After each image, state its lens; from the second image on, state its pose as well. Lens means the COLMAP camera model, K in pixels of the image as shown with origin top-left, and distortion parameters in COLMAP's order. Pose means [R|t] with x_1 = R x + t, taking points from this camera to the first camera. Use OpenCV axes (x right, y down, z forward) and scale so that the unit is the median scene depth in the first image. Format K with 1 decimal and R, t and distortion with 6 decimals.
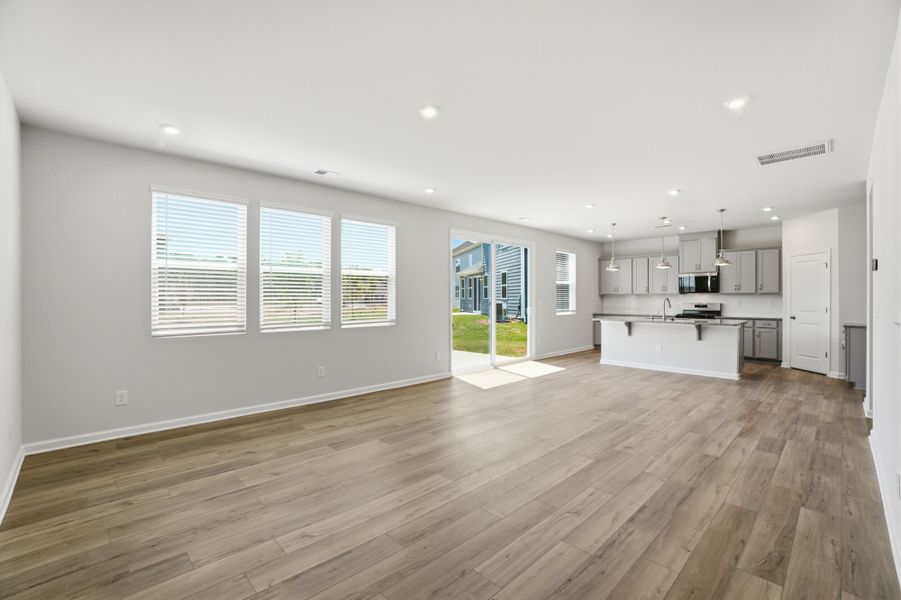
lens RADIAL K [[396.4, 0, 443.2], [0, 396.4, 297.4], [0, 0, 1]] dist [-0.030920, 0.002644]
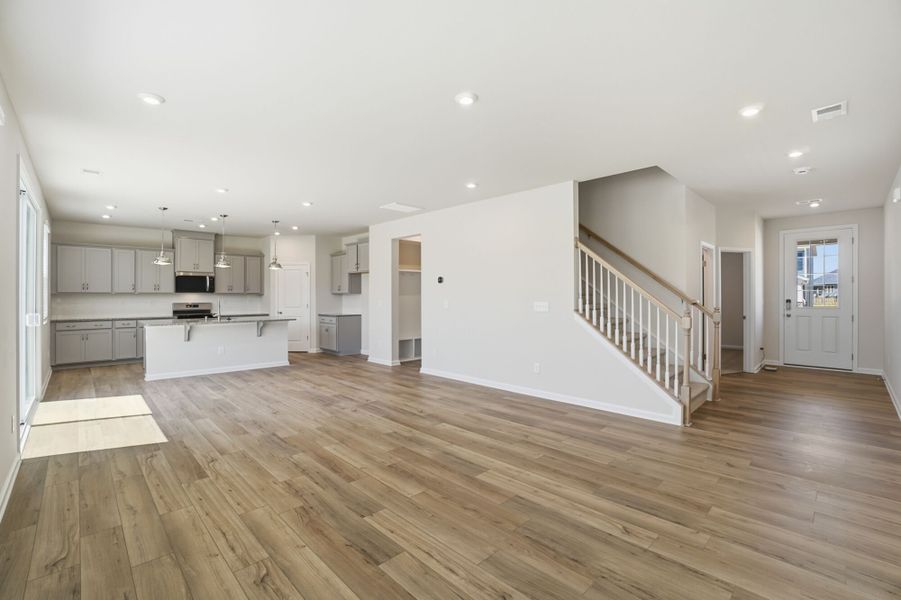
lens RADIAL K [[396.4, 0, 447.3], [0, 396.4, 299.1], [0, 0, 1]] dist [-0.030920, 0.002644]
pose [[-0.000540, -0.004259, 0.999991, -0.789051], [-0.000084, 0.999991, 0.004259, 0.001080], [-1.000000, -0.000082, -0.000541, 0.849801]]
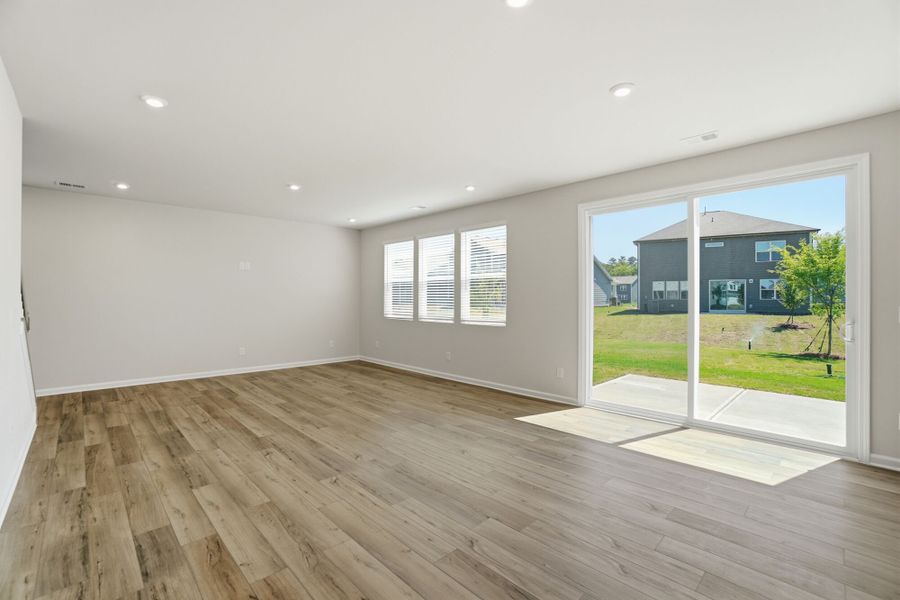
lens RADIAL K [[396.0, 0, 441.5], [0, 396.0, 298.4], [0, 0, 1]] dist [-0.030920, 0.002644]
pose [[-0.013599, 0.001028, -0.999907, 1.329736], [0.000582, 0.999999, 0.001020, 0.000058], [0.999907, -0.000568, -0.013600, 1.340318]]
